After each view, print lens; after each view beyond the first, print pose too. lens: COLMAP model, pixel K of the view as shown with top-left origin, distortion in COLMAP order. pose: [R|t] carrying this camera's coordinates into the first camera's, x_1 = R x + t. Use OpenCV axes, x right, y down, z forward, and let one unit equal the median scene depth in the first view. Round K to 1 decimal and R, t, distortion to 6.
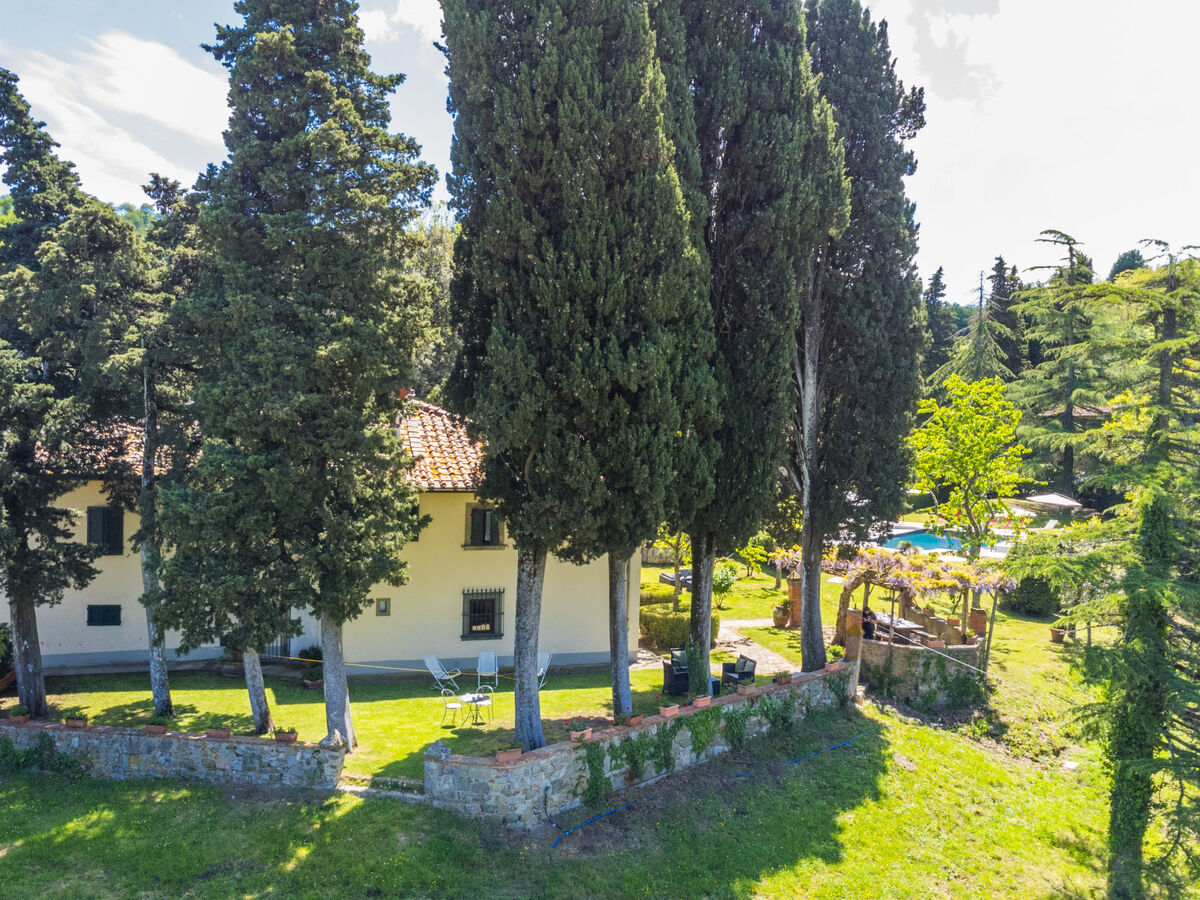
lens RADIAL K [[1197.9, 0, 598.8], [0, 1197.9, 450.1], [0, 0, 1]] dist [0.018887, 0.000000]
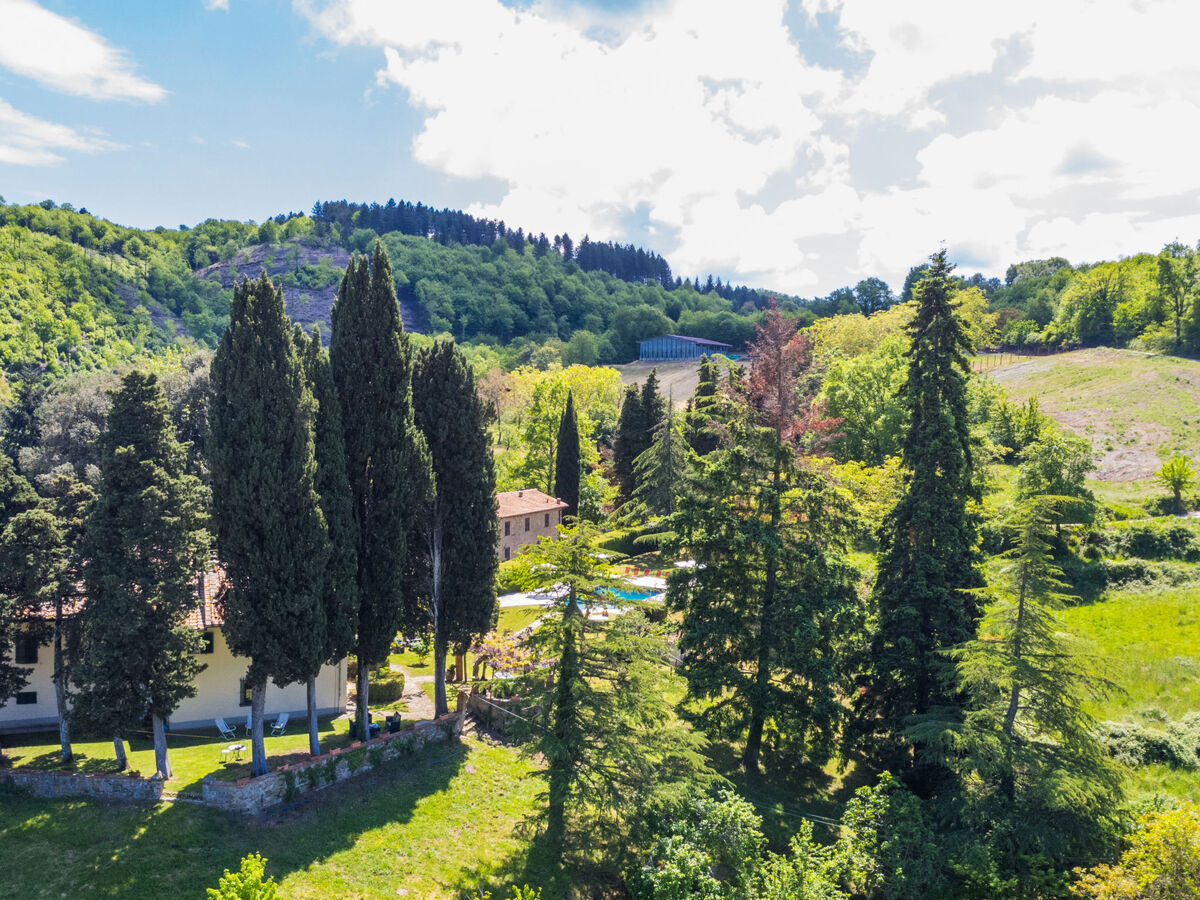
lens RADIAL K [[1197.9, 0, 607.3], [0, 1197.9, 451.2], [0, 0, 1]] dist [0.018887, 0.000000]
pose [[0.993685, -0.005207, 0.112083, 0.295055], [0.001383, 0.999415, 0.034170, -0.358976], [-0.112195, -0.033799, 0.993111, -1.045540]]
